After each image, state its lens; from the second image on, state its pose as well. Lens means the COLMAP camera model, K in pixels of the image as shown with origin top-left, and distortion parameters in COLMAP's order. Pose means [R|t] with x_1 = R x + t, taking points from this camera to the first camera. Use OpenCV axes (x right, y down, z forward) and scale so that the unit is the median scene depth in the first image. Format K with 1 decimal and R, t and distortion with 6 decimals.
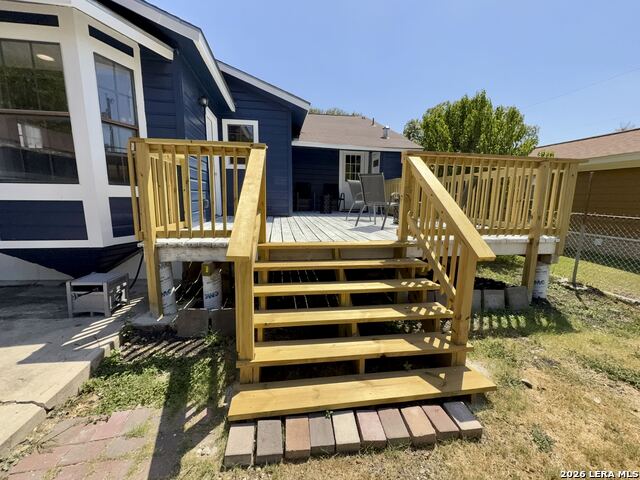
lens RADIAL K [[261.8, 0, 317.9], [0, 261.8, 240.4], [0, 0, 1]] dist [0.001588, 0.000437]
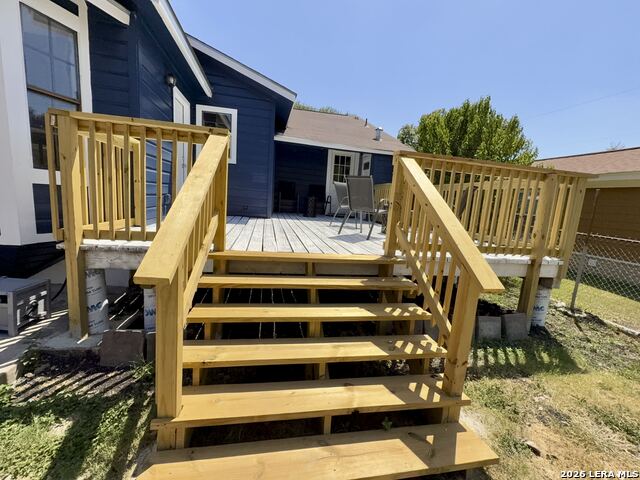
lens RADIAL K [[270.6, 0, 316.3], [0, 270.6, 240.2], [0, 0, 1]] dist [0.001341, 0.000163]
pose [[0.997730, 0.052944, 0.041610, 0.047527], [-0.052474, 0.998546, -0.012320, -0.026626], [-0.042202, 0.010108, 0.999058, 0.132383]]
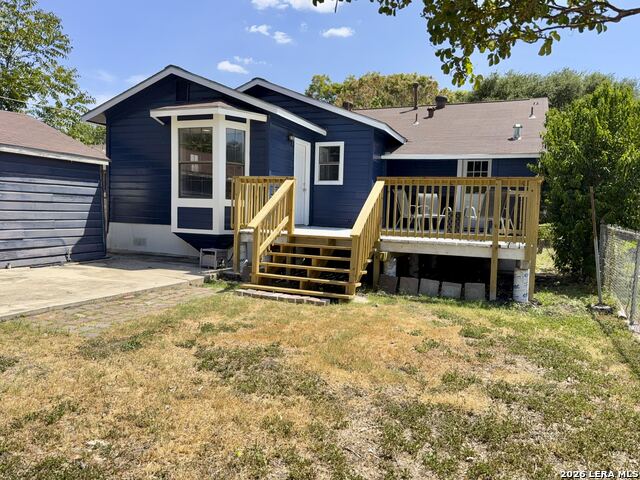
lens RADIAL K [[461.9, 0, 319.6], [0, 461.9, 248.9], [0, 0, 1]] dist [0.112730, 0.000404]
pose [[0.861134, 0.058024, -0.505055, 1.306687], [-0.104649, 0.992421, -0.064415, 0.246178], [0.497490, 0.108323, 0.860680, -1.296124]]
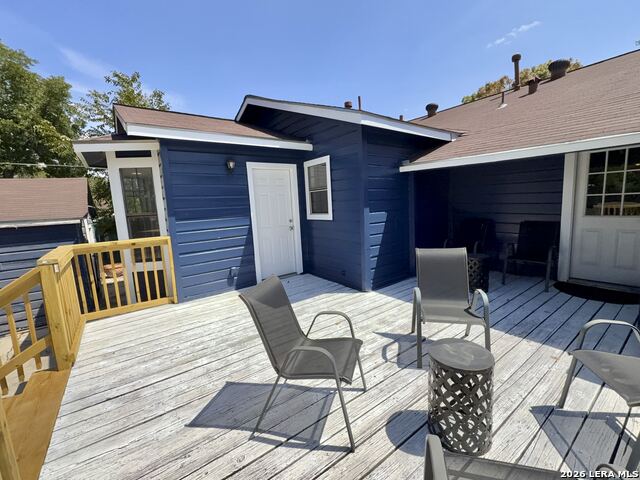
lens RADIAL K [[278.4, 0, 320.0], [0, 278.4, 240.0], [0, 0, 1]] dist [-0.001106, 0.000357]
pose [[0.470083, 0.081359, -0.878865, 0.855782], [-0.092243, 0.994818, 0.042755, -0.468398], [0.877789, 0.060971, 0.475152, 1.153600]]
